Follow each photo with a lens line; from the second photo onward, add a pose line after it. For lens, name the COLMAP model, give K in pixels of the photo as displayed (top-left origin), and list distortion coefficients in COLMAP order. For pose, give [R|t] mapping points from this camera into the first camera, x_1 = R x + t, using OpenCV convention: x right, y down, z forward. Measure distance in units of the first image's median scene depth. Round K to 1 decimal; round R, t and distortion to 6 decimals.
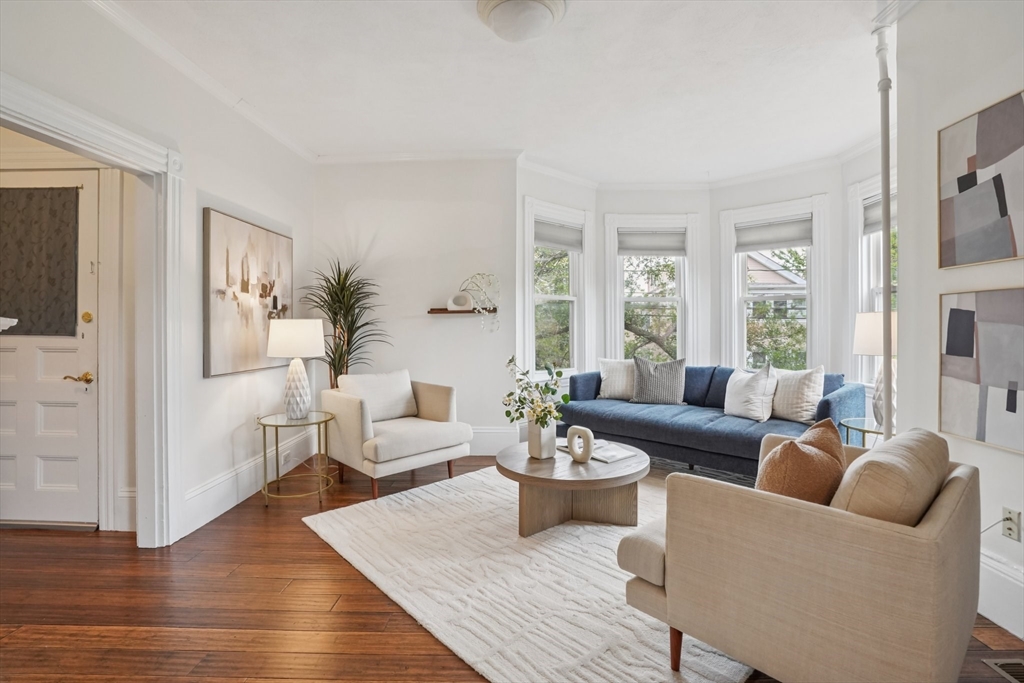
lens RADIAL K [[471.6, 0, 514.3], [0, 471.6, 323.7], [0, 0, 1]] dist [-0.002345, -0.000013]
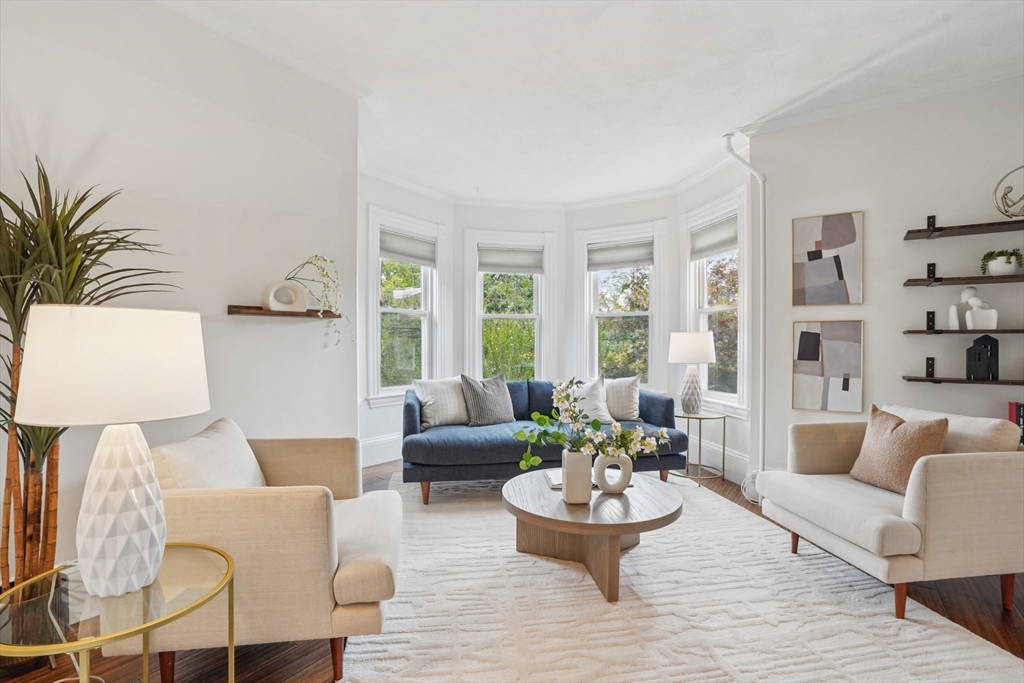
lens RADIAL K [[482.1, 0, 512.0], [0, 482.1, 341.5], [0, 0, 1]] dist [-0.056043, 0.022808]
pose [[0.567224, 0.008531, 0.823519, -0.959204], [-0.011157, 0.999934, -0.002674, 0.017810], [-0.823488, -0.007671, 0.567282, 0.882133]]
